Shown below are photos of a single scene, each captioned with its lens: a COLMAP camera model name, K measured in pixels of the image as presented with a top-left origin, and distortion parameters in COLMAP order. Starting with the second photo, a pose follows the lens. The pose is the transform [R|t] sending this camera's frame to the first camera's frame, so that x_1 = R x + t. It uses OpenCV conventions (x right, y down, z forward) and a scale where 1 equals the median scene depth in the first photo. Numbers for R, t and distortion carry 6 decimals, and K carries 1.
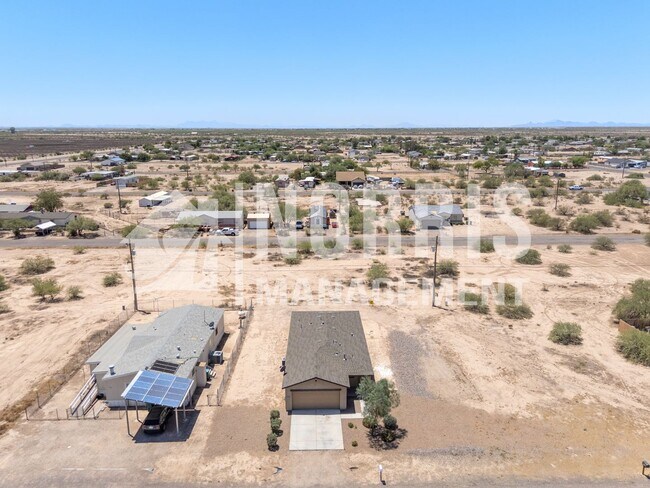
lens RADIAL K [[478.7, 0, 325.8], [0, 478.7, 243.6], [0, 0, 1]] dist [0.061343, -0.050393]
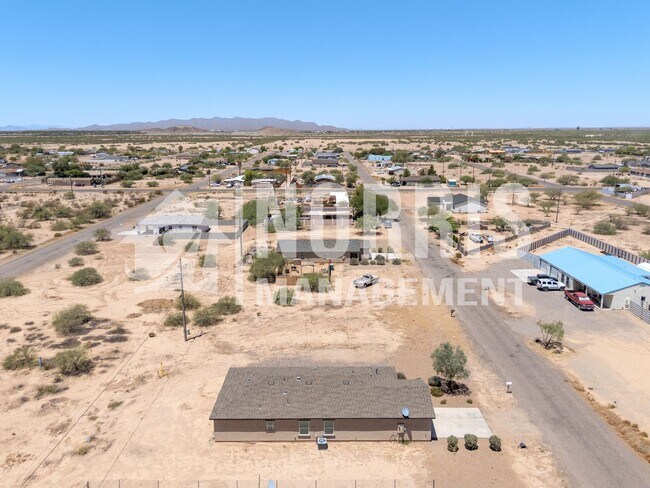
lens RADIAL K [[478.7, 0, 323.0], [0, 478.7, 244.1], [0, 0, 1]] dist [0.061343, -0.050393]
pose [[0.022260, -0.230700, 0.972770, -0.939130], [0.240986, 0.945559, 0.218733, -0.267121], [-0.970273, 0.229555, 0.076643, 1.105197]]
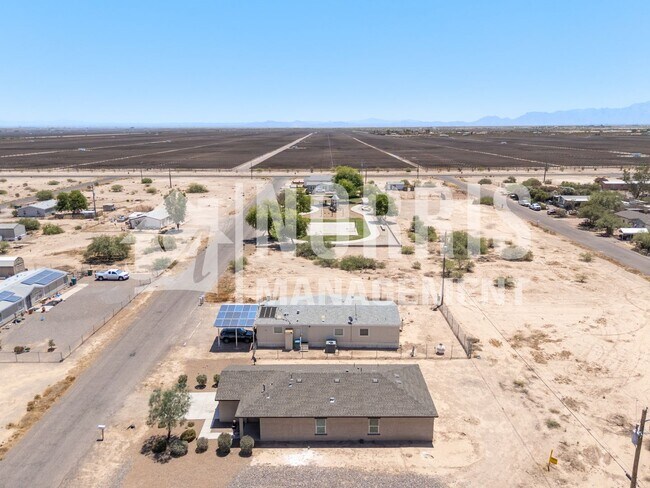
lens RADIAL K [[478.7, 0, 323.8], [0, 478.7, 246.2], [0, 0, 1]] dist [0.061343, -0.050393]
pose [[-0.020693, 0.246283, -0.968977, 0.923769], [-0.232434, 0.941444, 0.244249, -0.275391], [0.972392, 0.230278, 0.037763, 1.151388]]
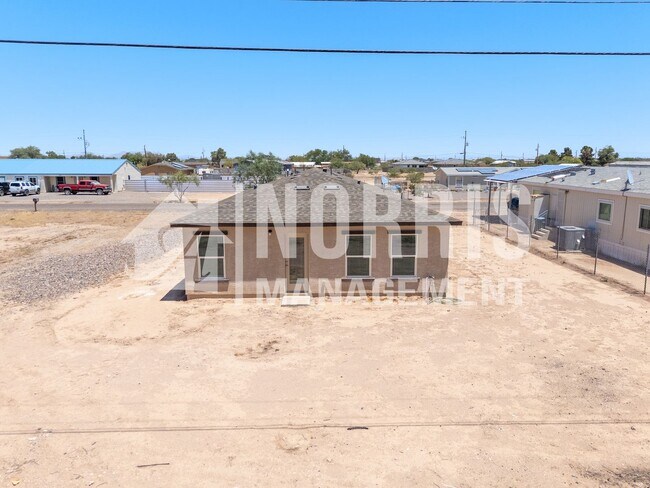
lens RADIAL K [[478.7, 0, 321.7], [0, 478.7, 239.7], [0, 0, 1]] dist [0.061343, -0.050393]
pose [[-0.999989, 0.002581, -0.003899, -0.005482], [0.000835, 0.919015, 0.394222, 0.085306], [0.004600, 0.394215, -0.919007, 1.791975]]
